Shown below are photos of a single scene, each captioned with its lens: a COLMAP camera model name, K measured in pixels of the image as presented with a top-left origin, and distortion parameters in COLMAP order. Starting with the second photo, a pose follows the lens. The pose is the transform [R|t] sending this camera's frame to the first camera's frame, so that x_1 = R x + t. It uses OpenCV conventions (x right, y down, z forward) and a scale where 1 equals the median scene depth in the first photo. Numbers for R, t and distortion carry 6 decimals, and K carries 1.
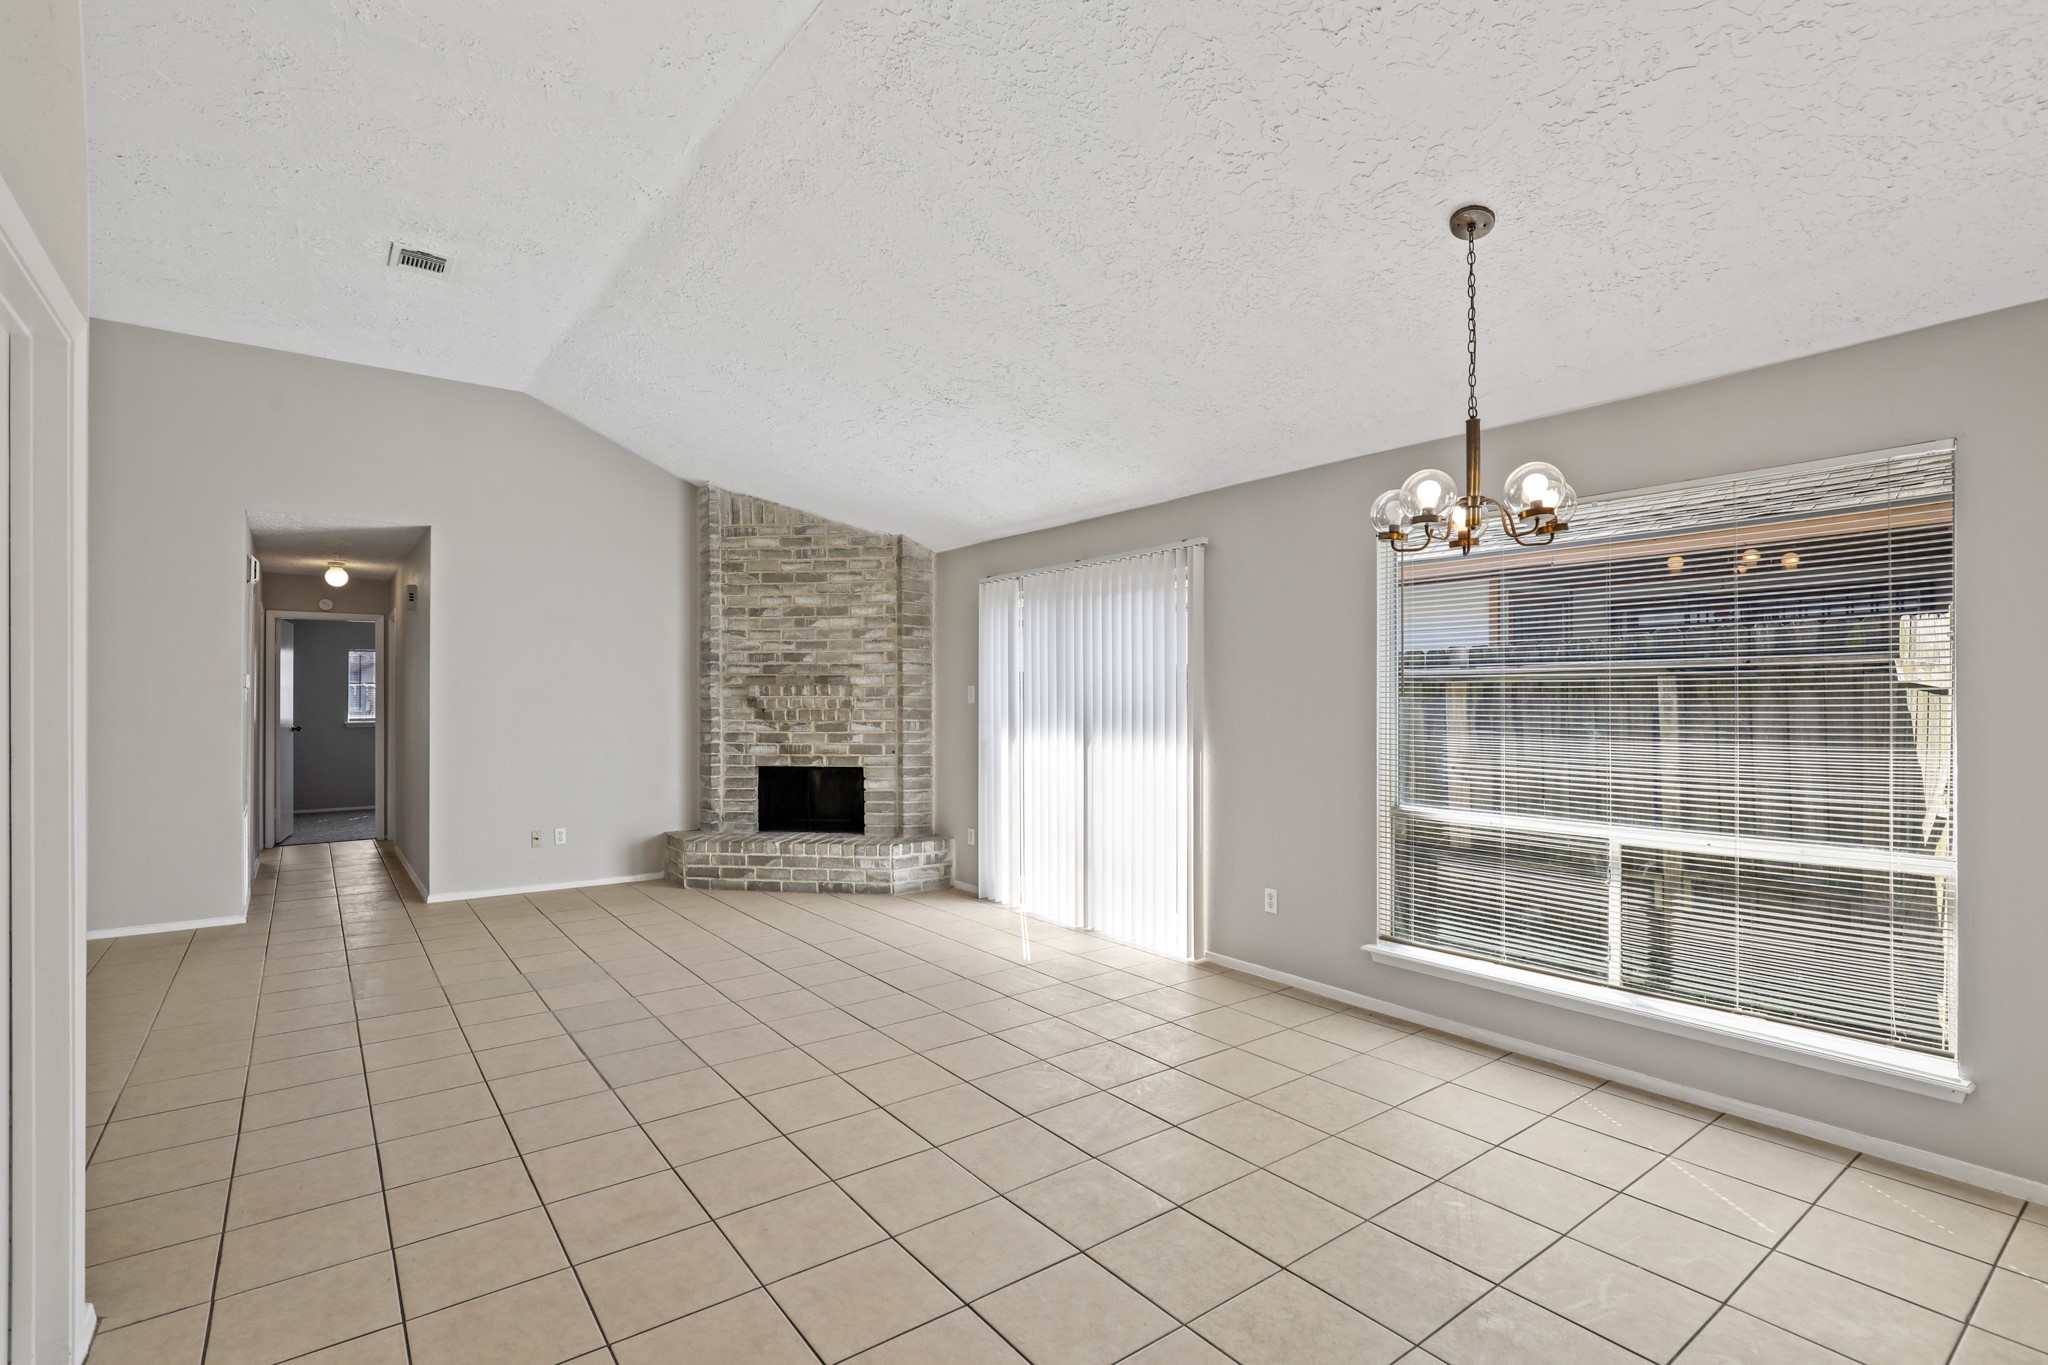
lens RADIAL K [[956.9, 0, 1028.7], [0, 956.9, 694.0], [0, 0, 1]] dist [-0.006884, -0.002525]
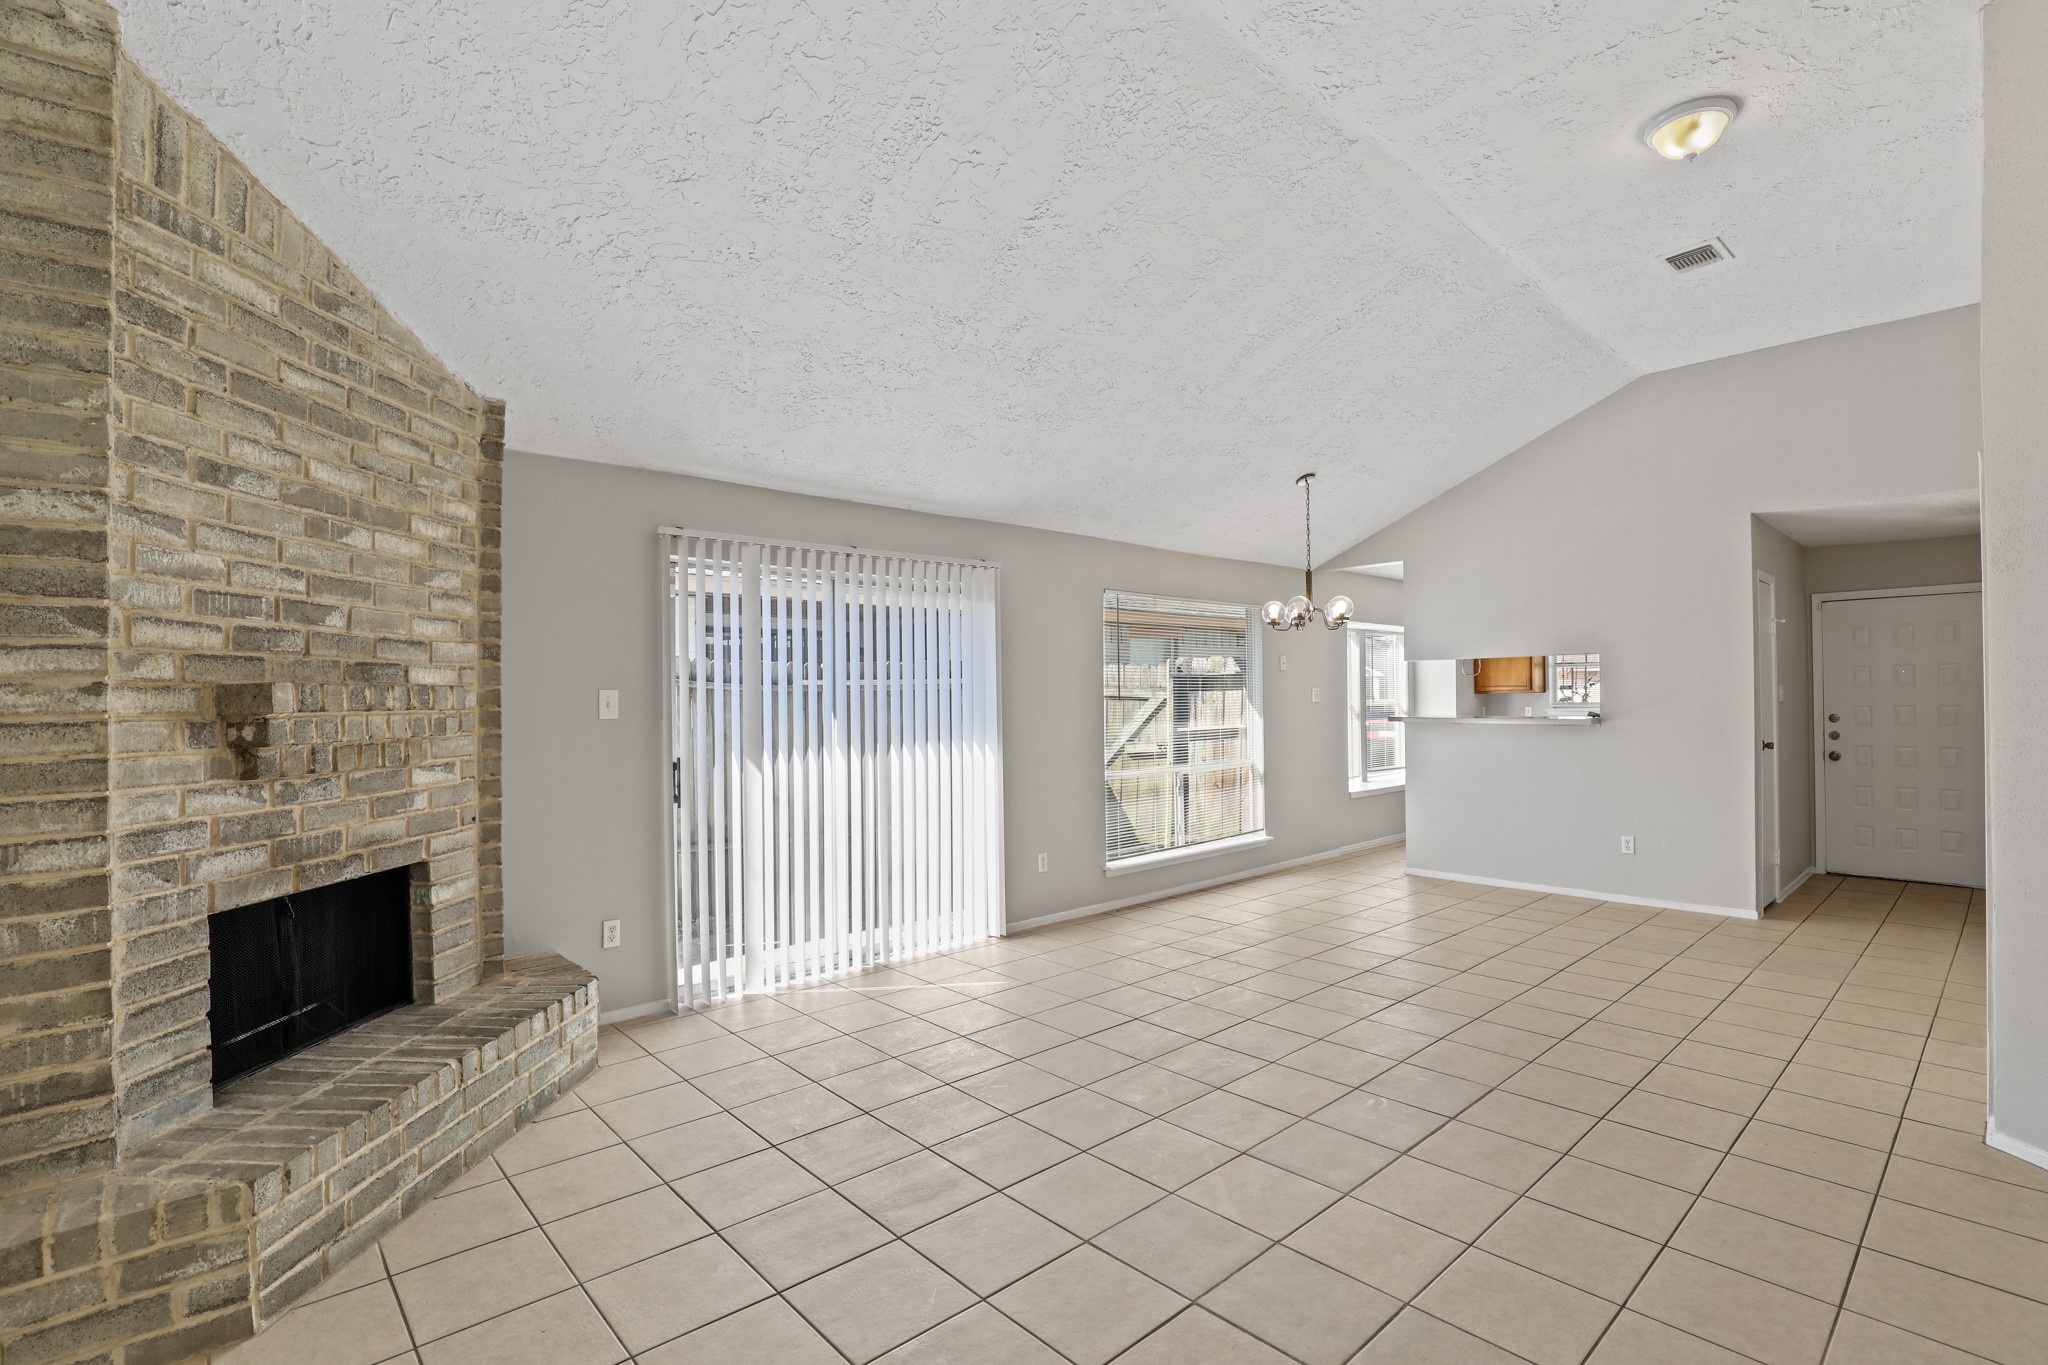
lens RADIAL K [[956.9, 0, 1042.5], [0, 956.9, 675.8], [0, 0, 1]] dist [-0.006884, -0.002525]
pose [[-0.113434, 0.022685, 0.993286, -0.672245], [-0.005476, 0.999710, -0.023457, -0.005030], [-0.993530, -0.008100, -0.113277, 0.749911]]
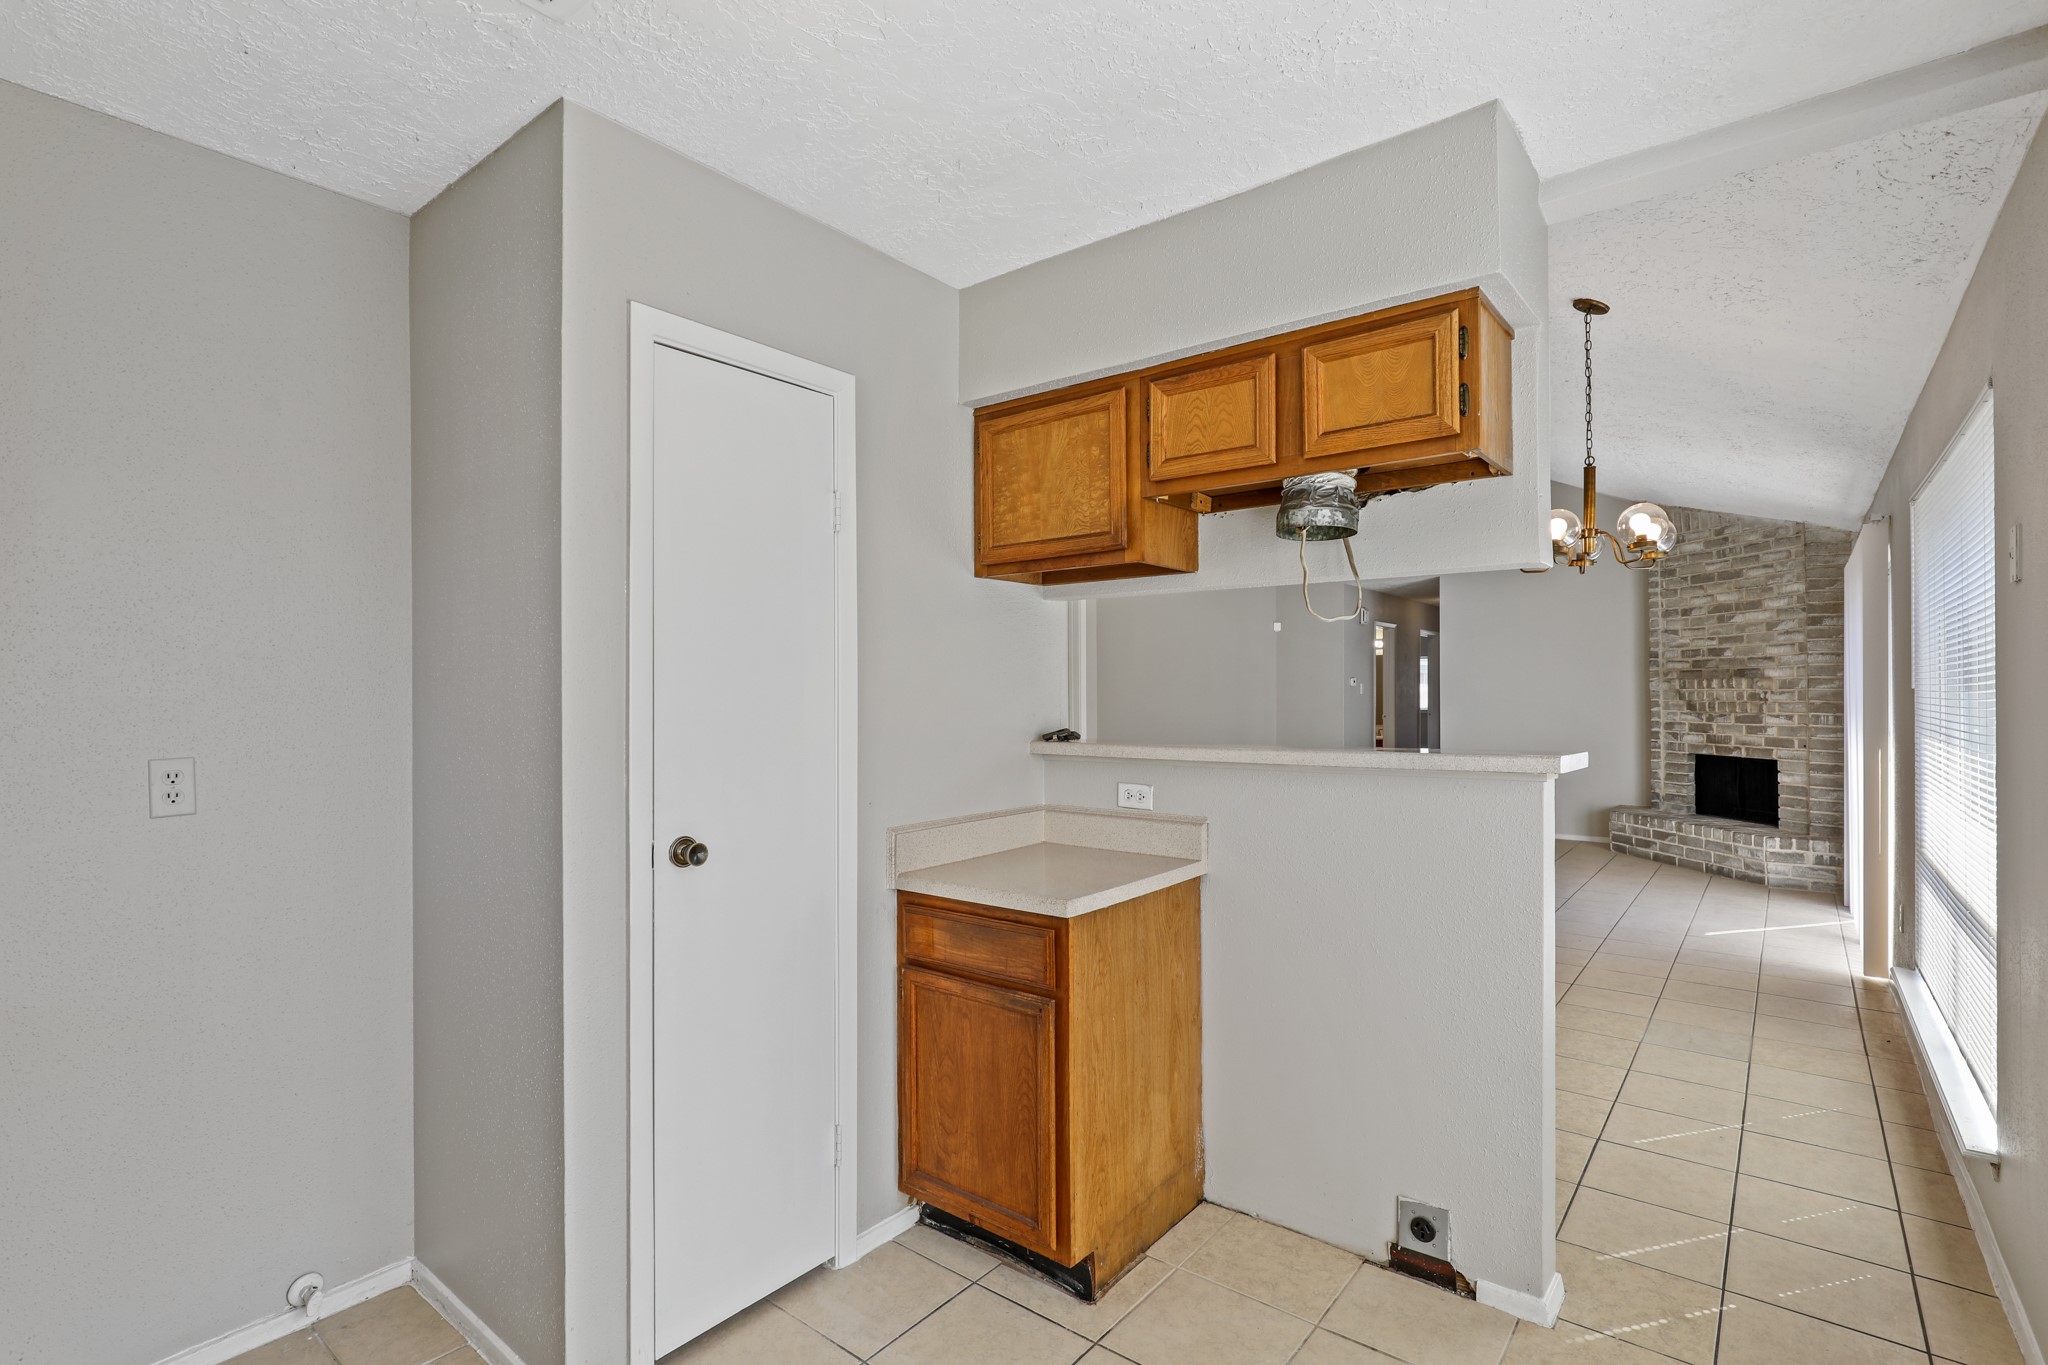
lens RADIAL K [[956.9, 0, 1014.8], [0, 956.9, 680.0], [0, 0, 1]] dist [-0.006884, -0.002525]
pose [[0.234857, -0.014154, -0.971927, 0.599974], [0.009647, 0.999879, -0.012230, -0.002357], [0.971982, -0.006503, 0.234965, -0.001306]]
